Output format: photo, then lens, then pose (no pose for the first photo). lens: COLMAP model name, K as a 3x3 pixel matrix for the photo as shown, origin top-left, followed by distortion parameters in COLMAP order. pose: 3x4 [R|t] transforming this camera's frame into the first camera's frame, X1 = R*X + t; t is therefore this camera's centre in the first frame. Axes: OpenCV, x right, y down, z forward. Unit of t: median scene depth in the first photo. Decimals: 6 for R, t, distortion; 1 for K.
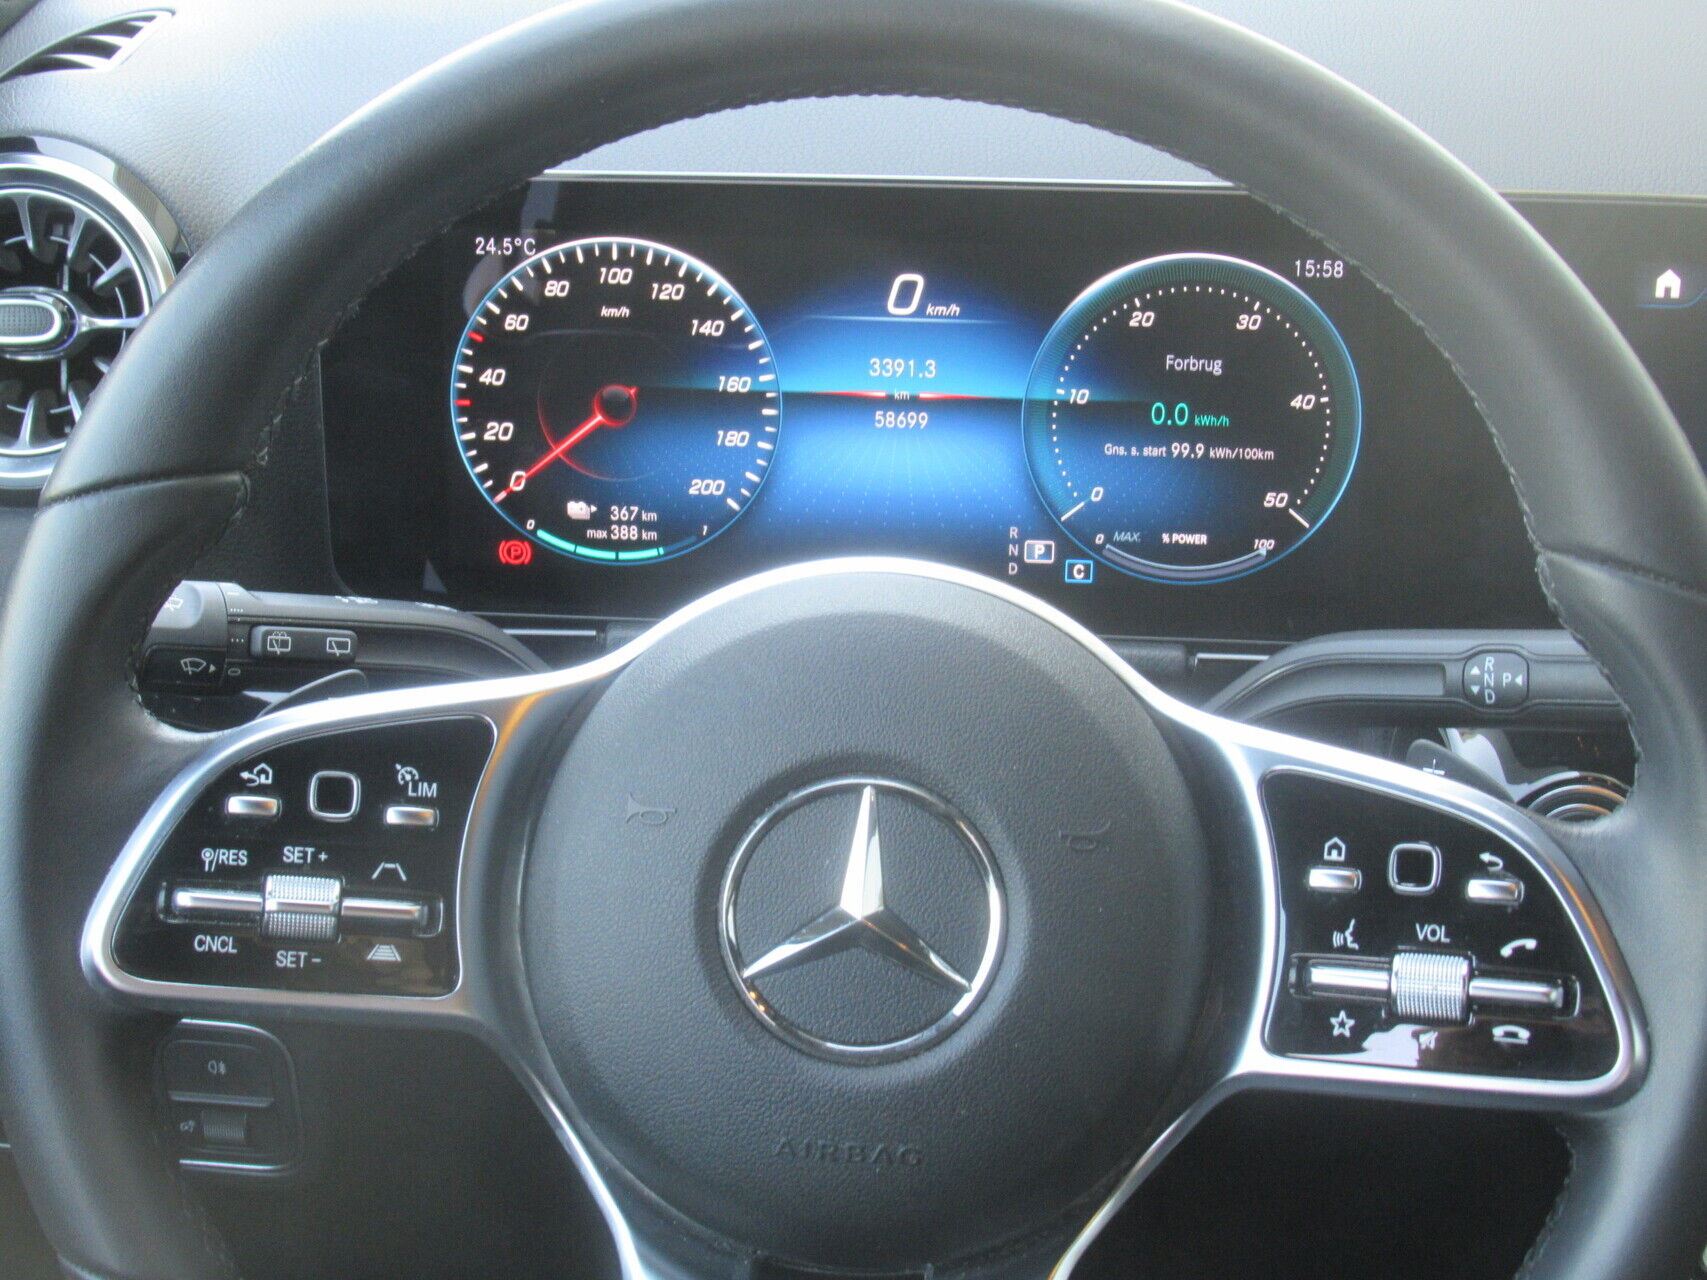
lens RADIAL K [[3055.9, 0, 842.4], [0, 3055.9, 625.8], [0, 0, 1]] dist [-0.006432, 0.000000]
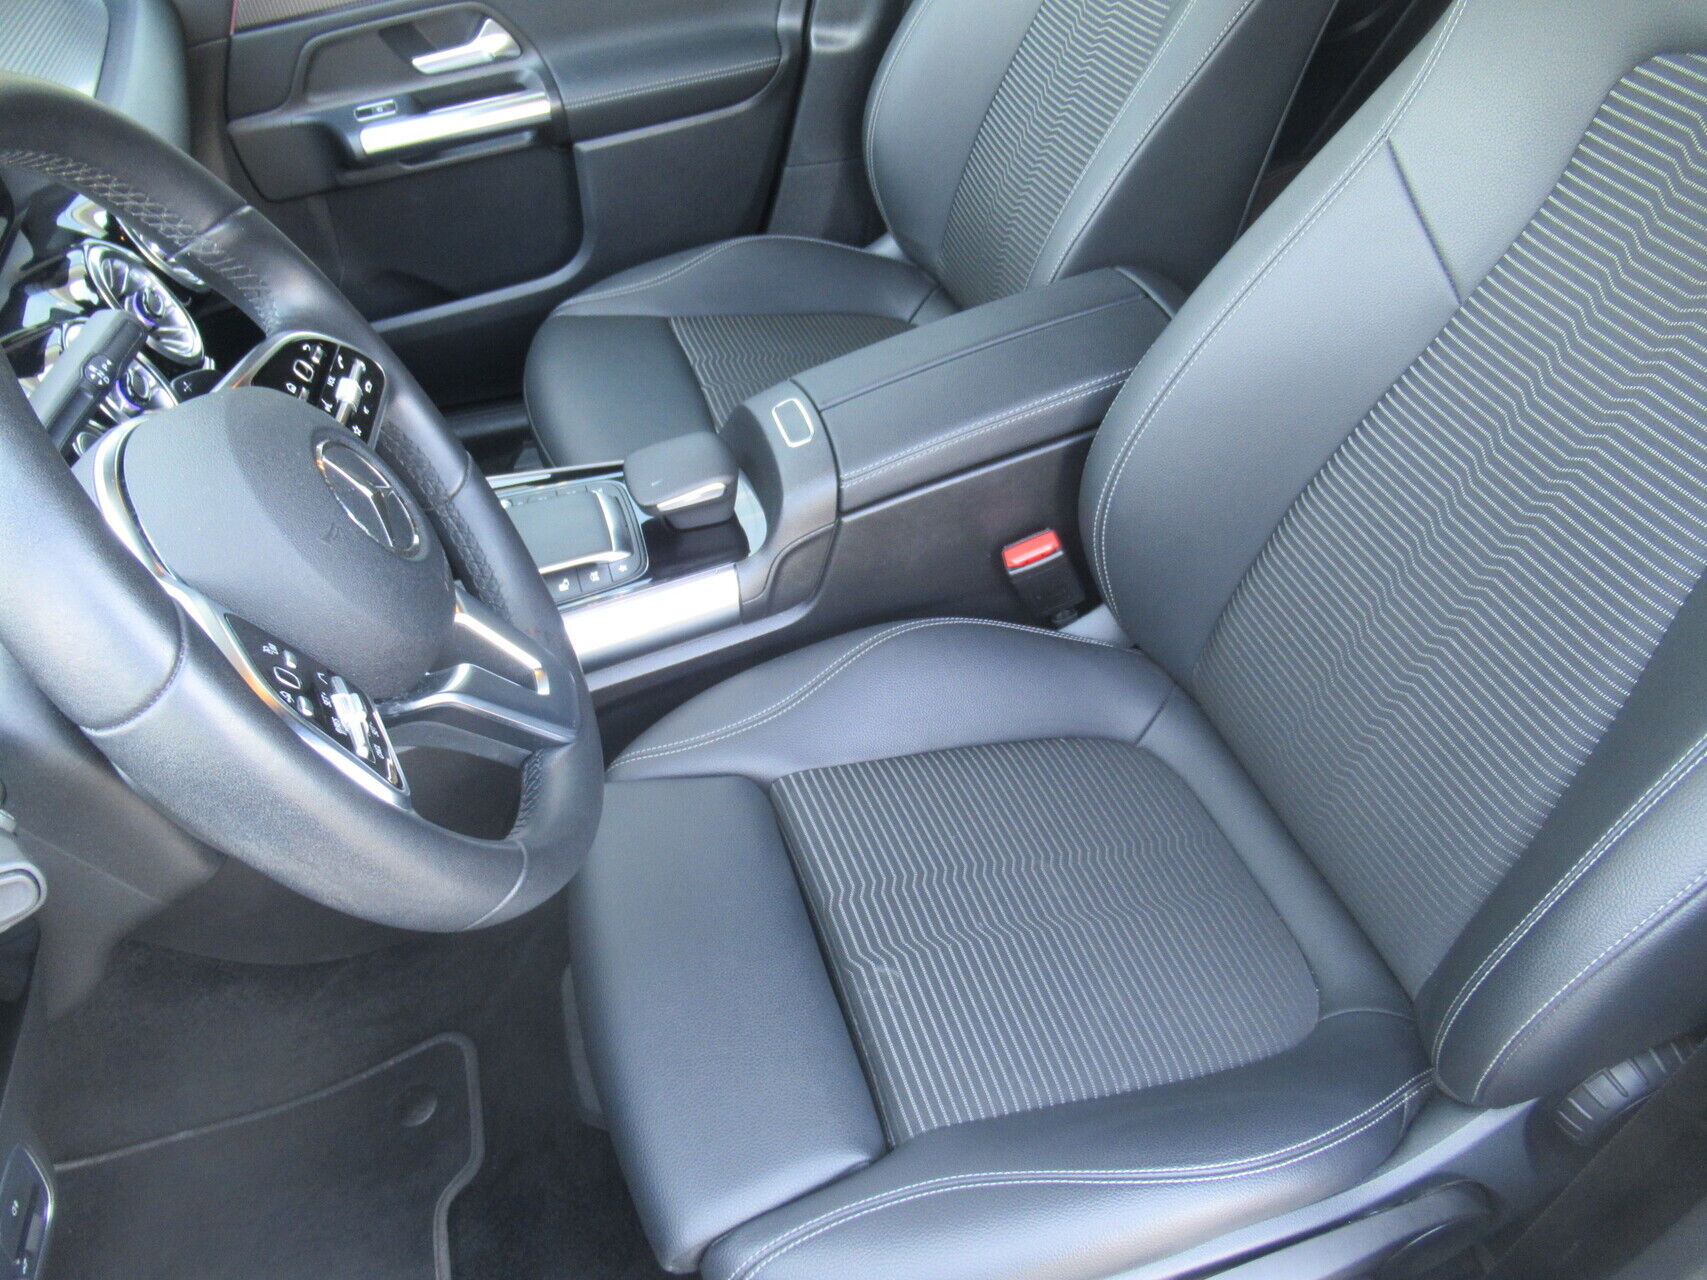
lens RADIAL K [[1278.6, 0, 856.9], [0, 1278.6, 627.9], [0, 0, 1]] dist [-0.005165, -0.004673]
pose [[-0.356147, -0.631530, 0.688715, -0.586380], [0.393561, 0.567105, 0.723534, -0.269501], [-0.847507, 0.528736, 0.046573, 0.555109]]
